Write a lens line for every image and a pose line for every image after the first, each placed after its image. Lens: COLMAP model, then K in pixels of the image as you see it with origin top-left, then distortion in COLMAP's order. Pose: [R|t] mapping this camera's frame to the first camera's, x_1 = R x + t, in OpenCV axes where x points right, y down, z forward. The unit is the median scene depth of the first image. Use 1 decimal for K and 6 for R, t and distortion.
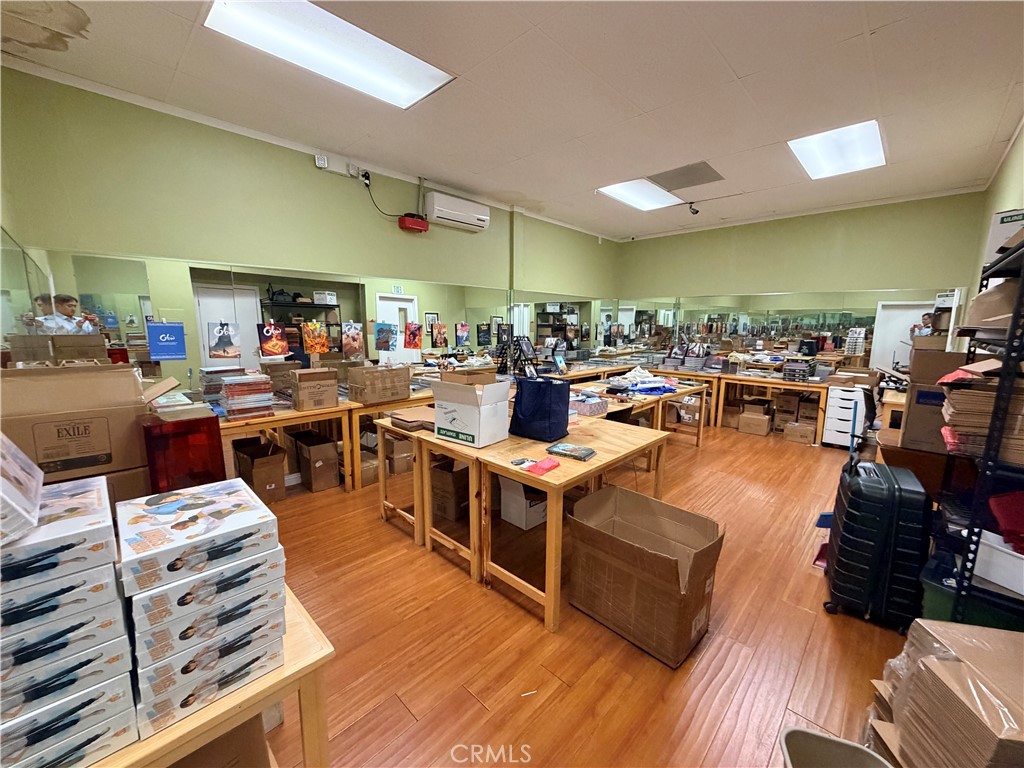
lens RADIAL K [[409.6, 0, 509.4], [0, 409.6, 385.1], [0, 0, 1]] dist [0.001255, 0.000142]
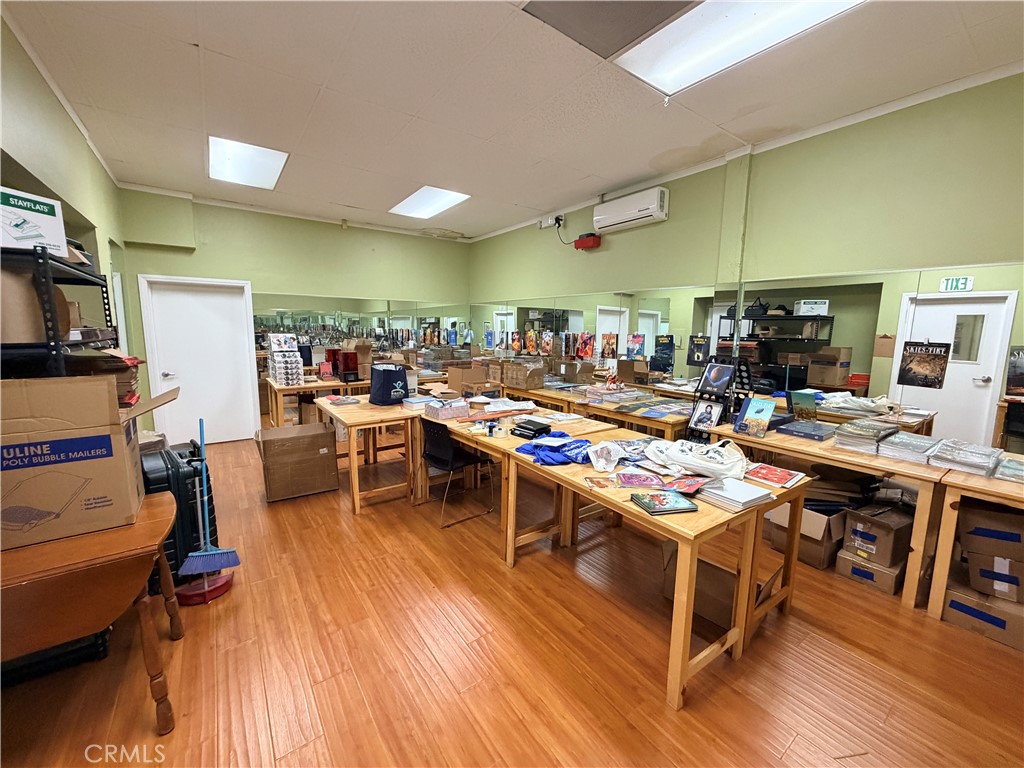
lens RADIAL K [[409.6, 0, 508.2], [0, 409.6, 384.9], [0, 0, 1]] dist [0.001255, 0.000142]
pose [[-0.184721, 0.119753, -0.975468, 0.783340], [-0.167705, 0.974150, 0.151349, -0.129963], [0.968376, 0.191548, -0.159863, 0.886110]]
